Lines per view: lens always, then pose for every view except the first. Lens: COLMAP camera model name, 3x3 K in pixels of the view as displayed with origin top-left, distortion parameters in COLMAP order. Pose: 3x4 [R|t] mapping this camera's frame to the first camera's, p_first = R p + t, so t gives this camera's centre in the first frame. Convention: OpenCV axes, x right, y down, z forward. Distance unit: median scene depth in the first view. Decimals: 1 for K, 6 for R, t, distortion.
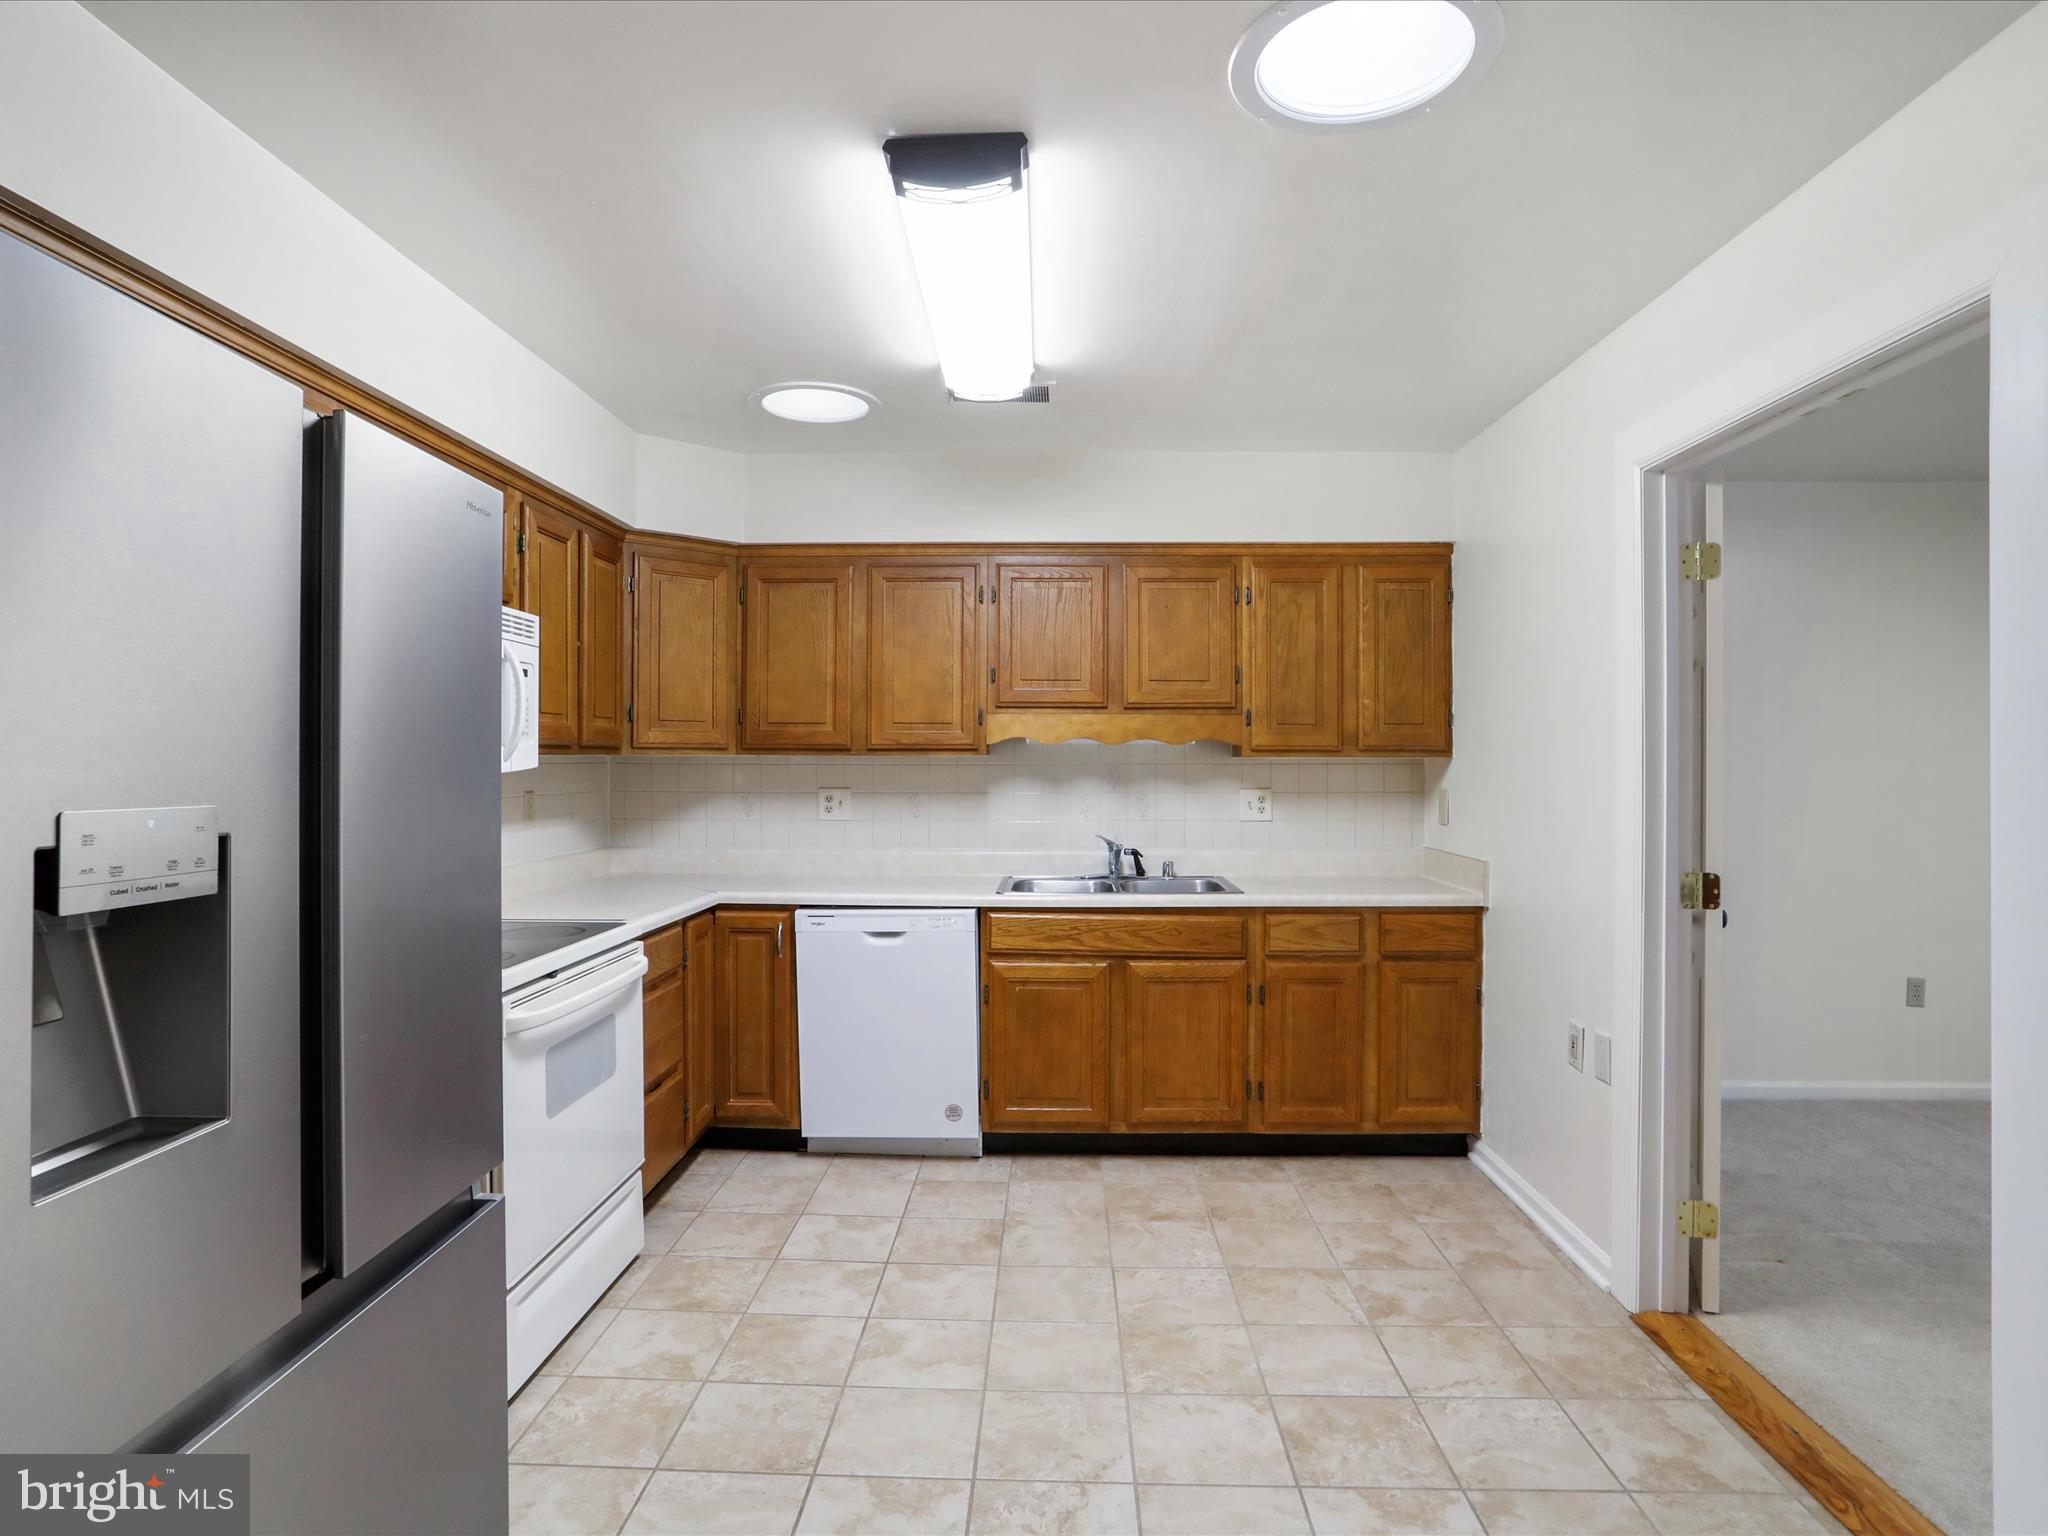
lens RADIAL K [[1097.1, 0, 1024.6], [0, 1097.1, 761.2], [0, 0, 1]] dist [-0.055118, 0.029955]
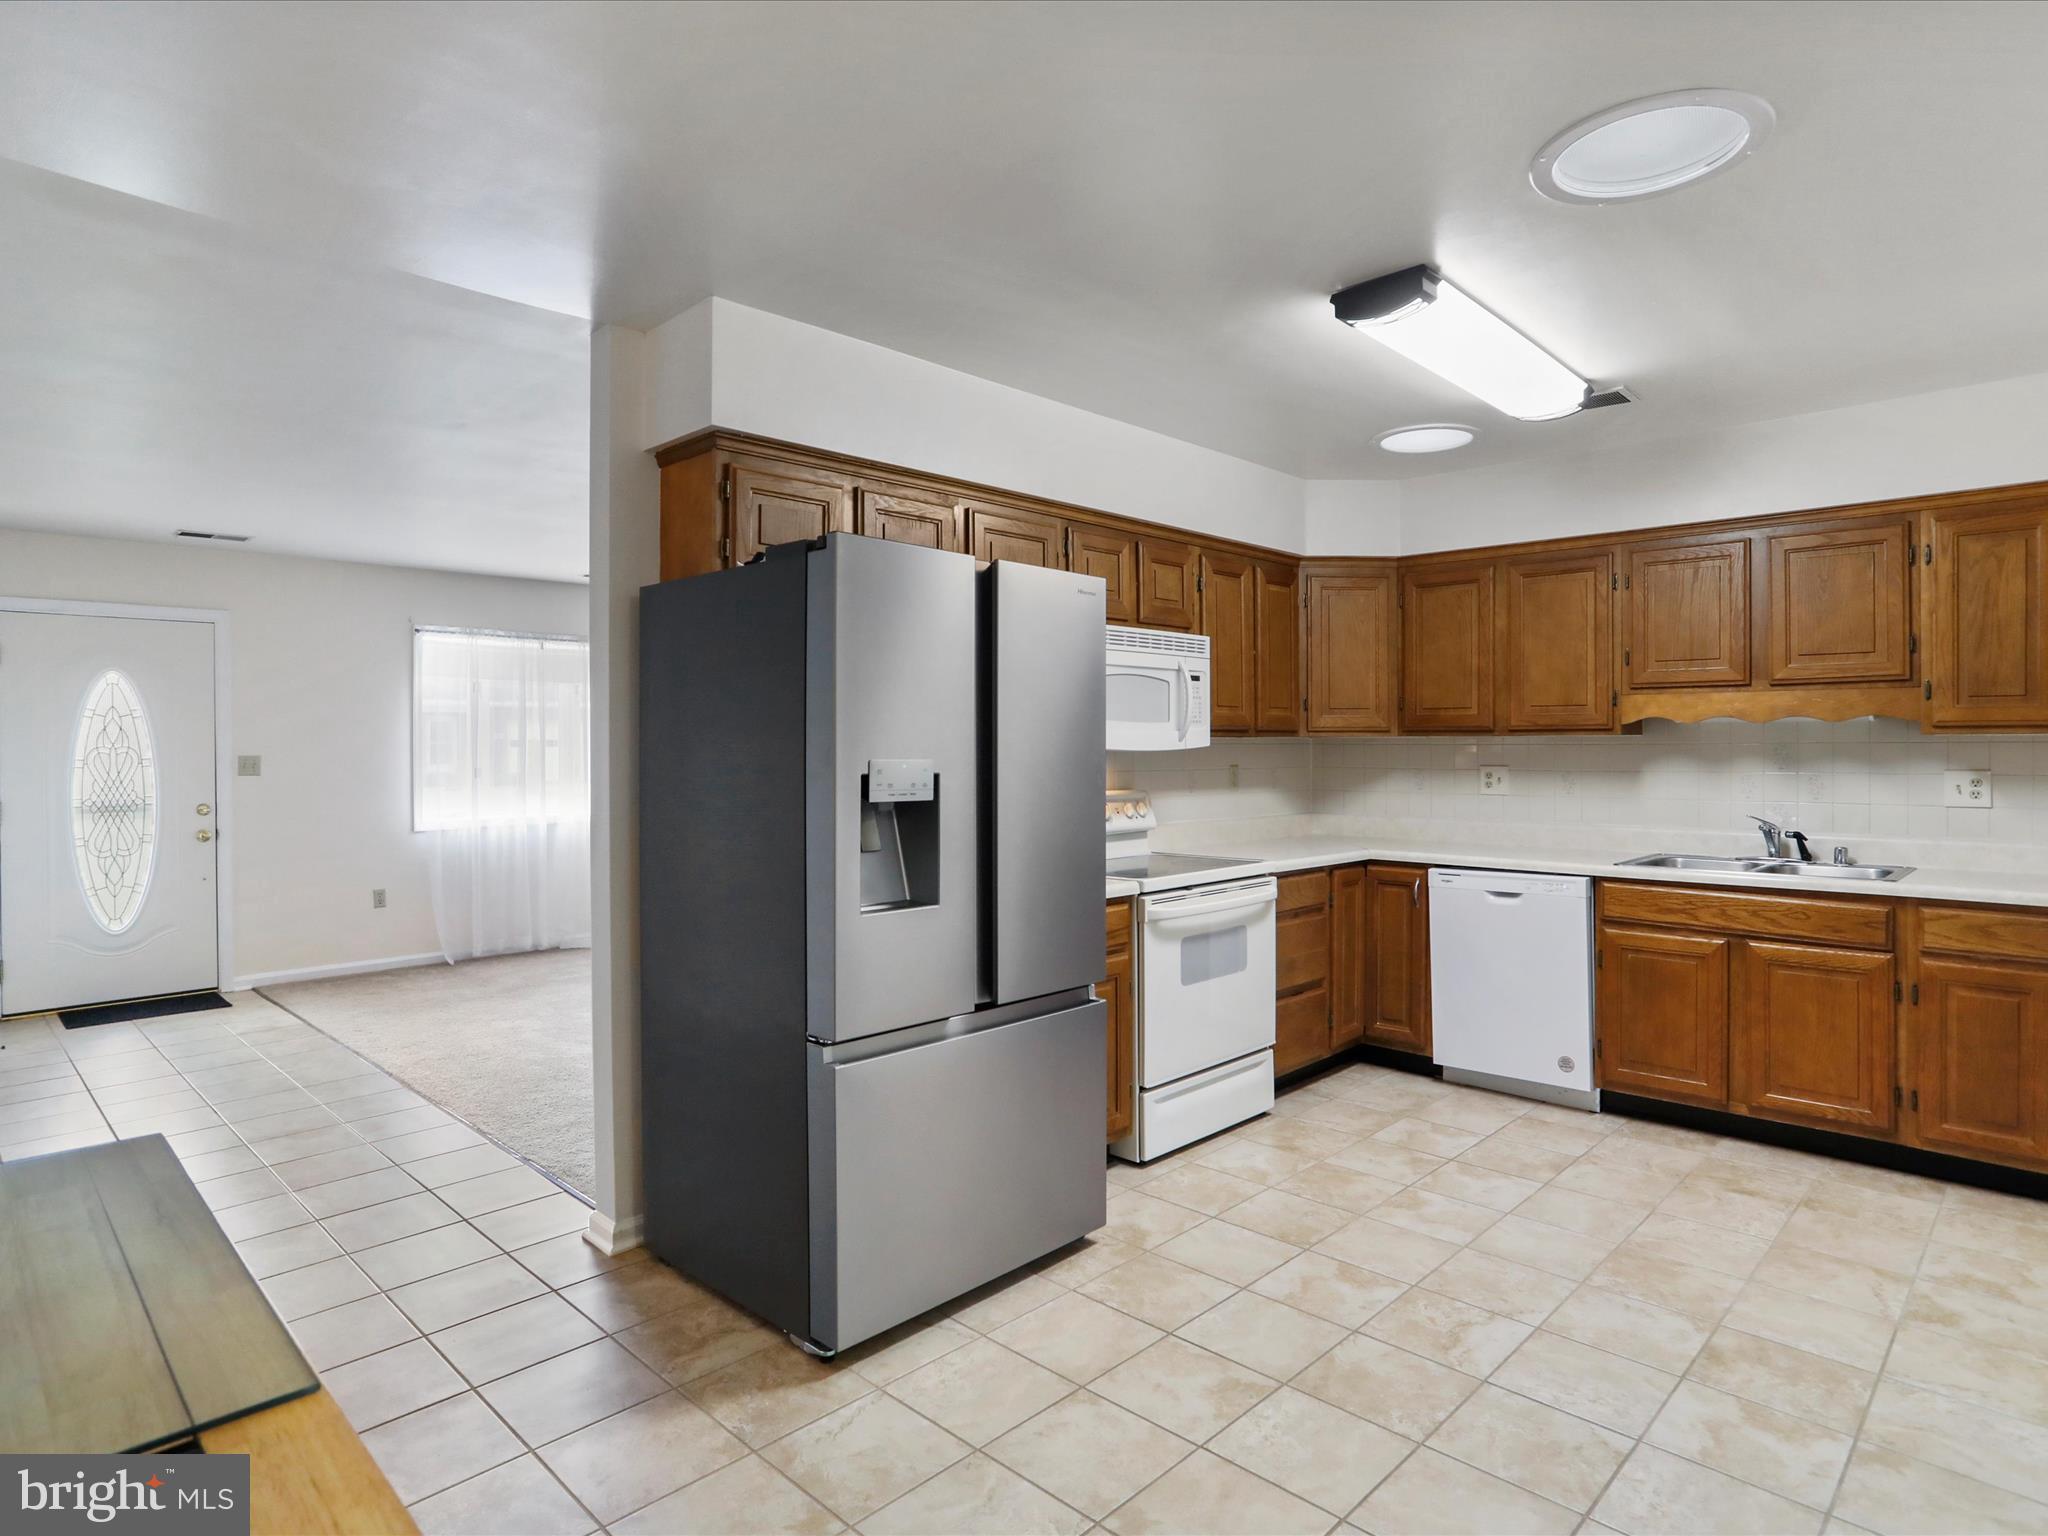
lens RADIAL K [[1097.1, 0, 1036.2], [0, 1097.1, 750.2], [0, 0, 1]] dist [-0.055118, 0.029955]
pose [[0.744108, 0.000092, -0.668059, 0.267813], [0.003026, 0.999989, 0.003508, 0.004479], [0.668052, -0.004632, 0.744100, -0.155095]]
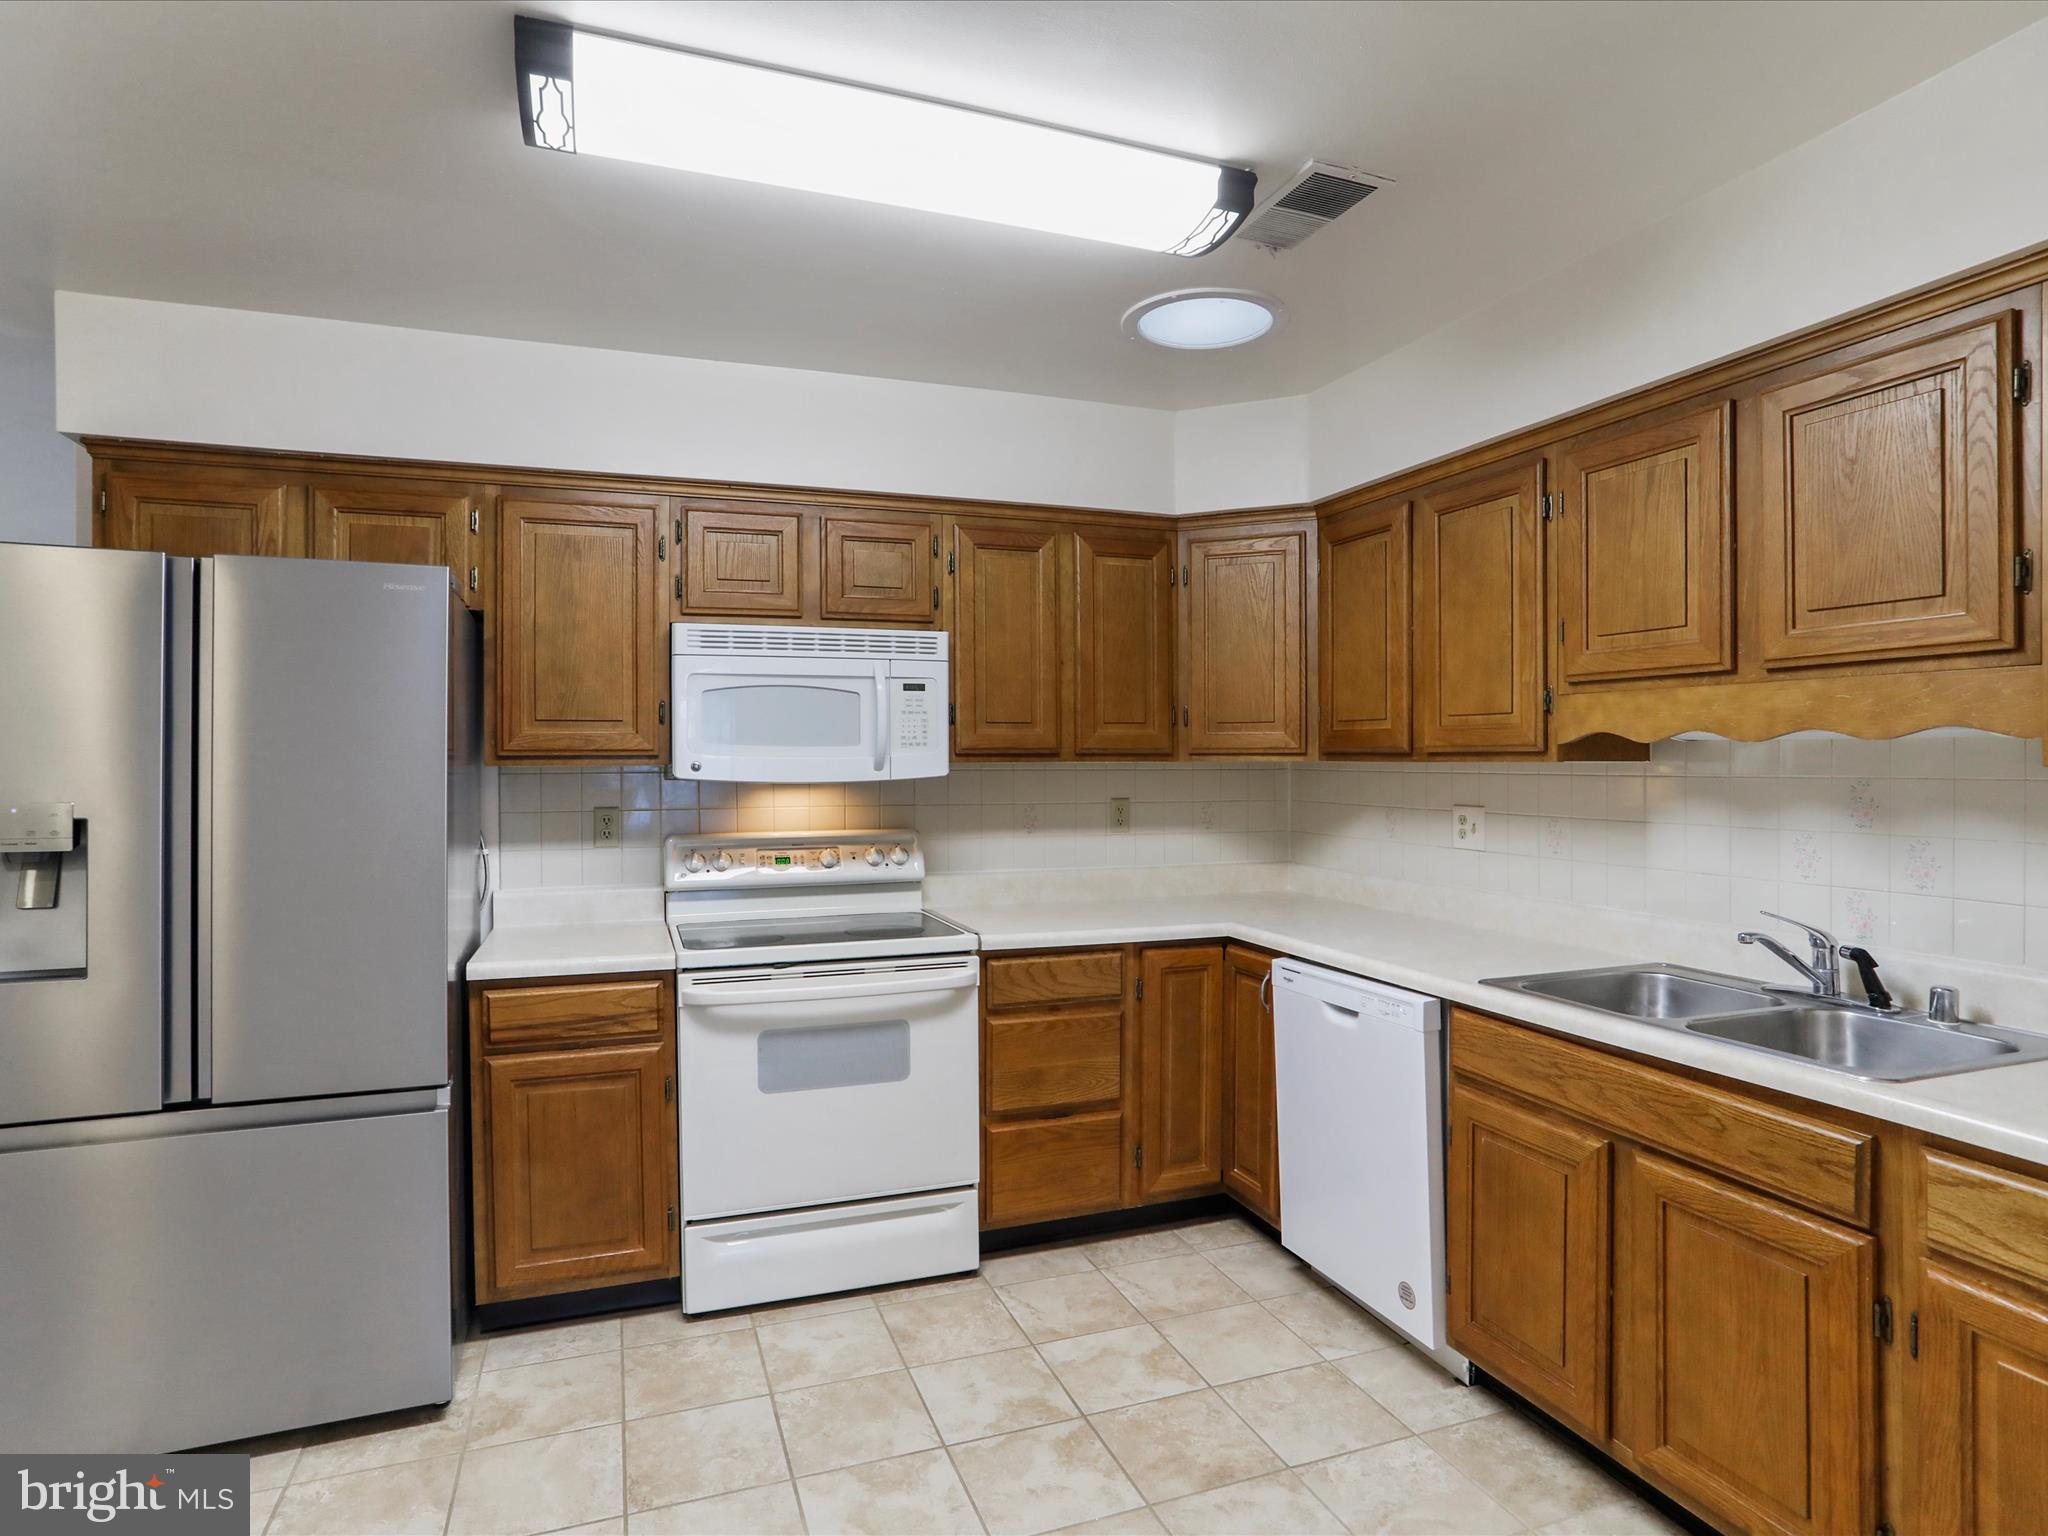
lens RADIAL K [[1097.1, 0, 968.6], [0, 1097.1, 767.7], [0, 0, 1]] dist [-0.055118, 0.029955]
pose [[0.392689, 0.005086, -0.919657, 0.448950], [0.001980, 0.999978, 0.006376, -0.007391], [0.919669, -0.004324, 0.392670, 0.505082]]
